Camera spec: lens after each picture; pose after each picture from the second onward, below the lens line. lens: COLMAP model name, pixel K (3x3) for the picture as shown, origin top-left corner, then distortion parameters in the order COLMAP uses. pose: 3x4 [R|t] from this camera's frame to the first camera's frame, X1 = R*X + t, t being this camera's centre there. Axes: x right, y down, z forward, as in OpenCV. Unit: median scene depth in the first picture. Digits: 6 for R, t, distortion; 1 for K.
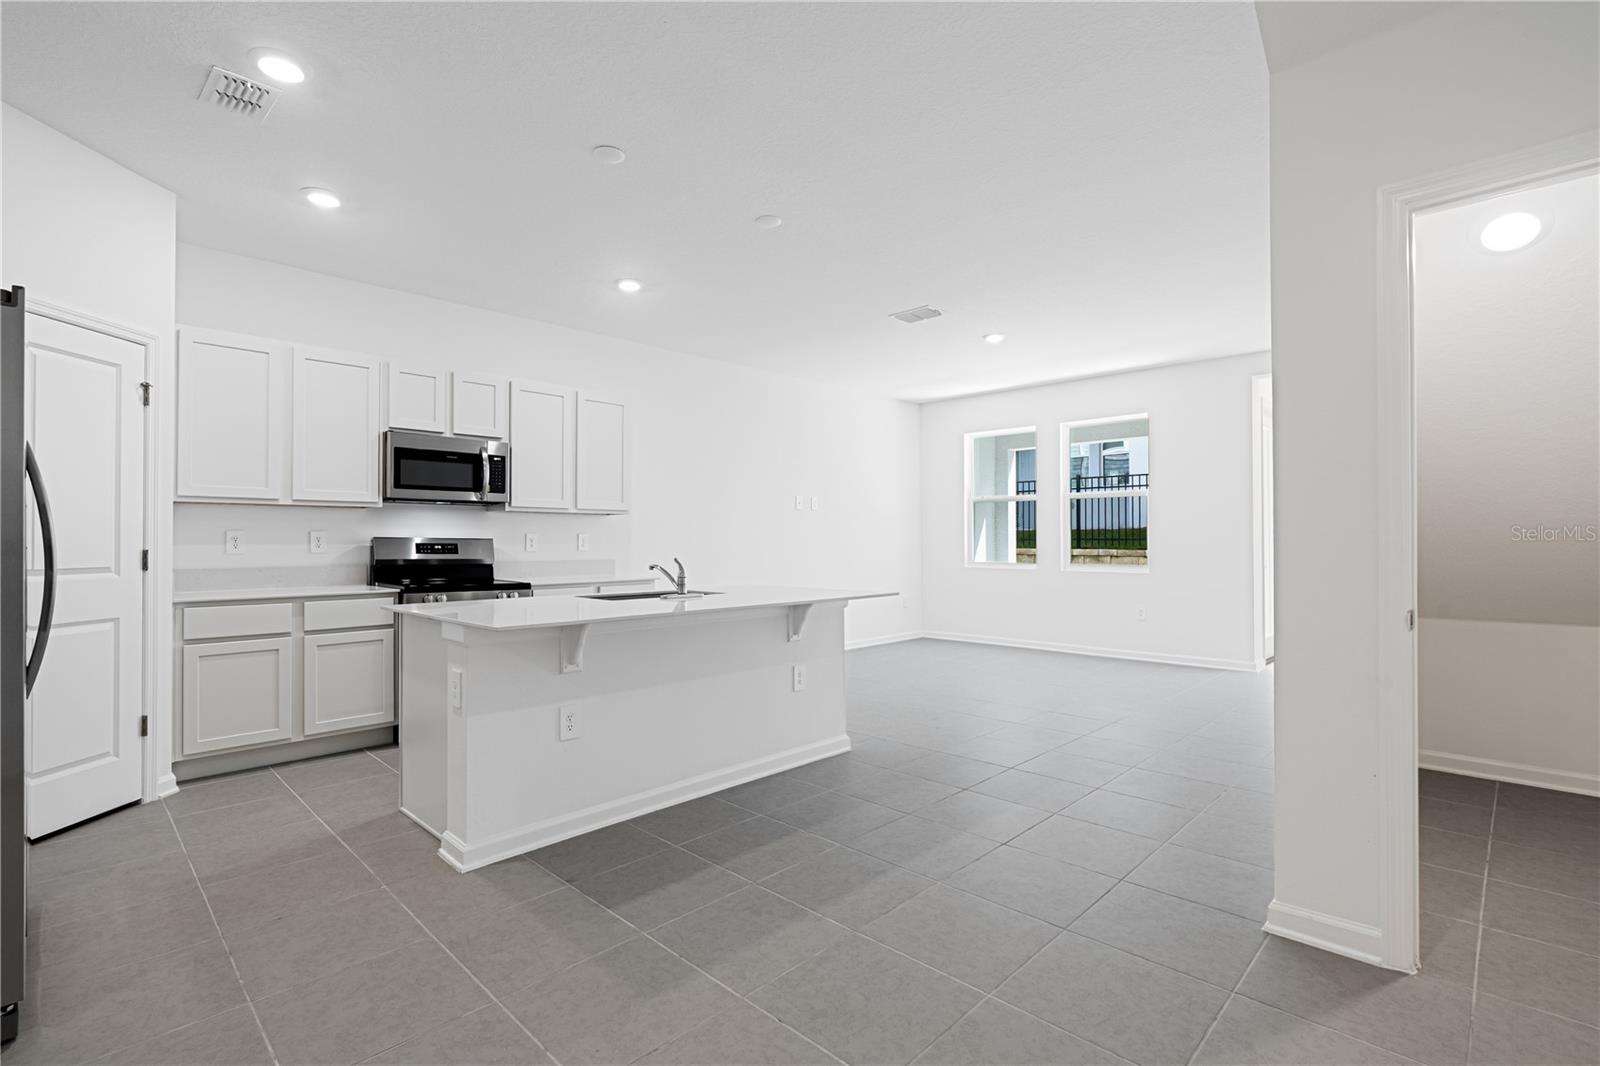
lens RADIAL K [[733.2, 0, 798.4], [0, 733.2, 540.0], [0, 0, 1]] dist [-0.003526, 0.000167]
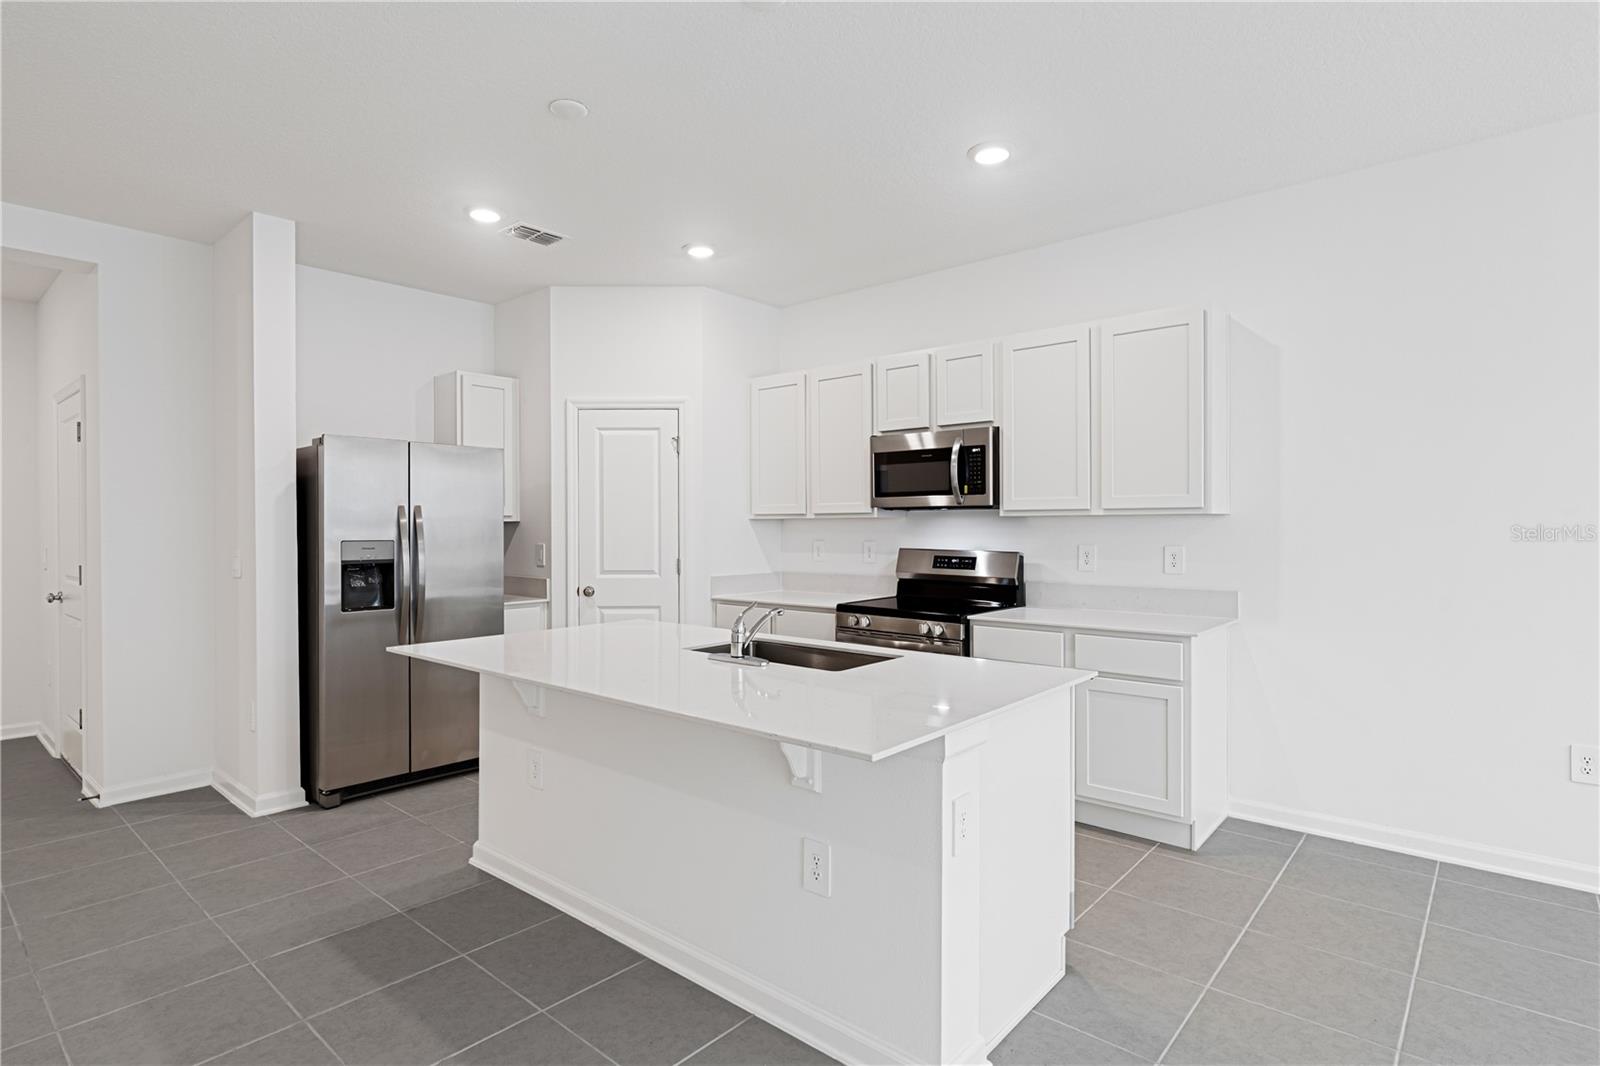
lens RADIAL K [[815.1, 0, 798.2], [0, 815.1, 532.0], [0, 0, 1]] dist [-0.003783, -0.000691]
pose [[0.055525, 0.004694, -0.998446, 0.502597], [0.005570, 0.999972, 0.005011, -0.033656], [0.998442, -0.005840, 0.055498, 0.891969]]
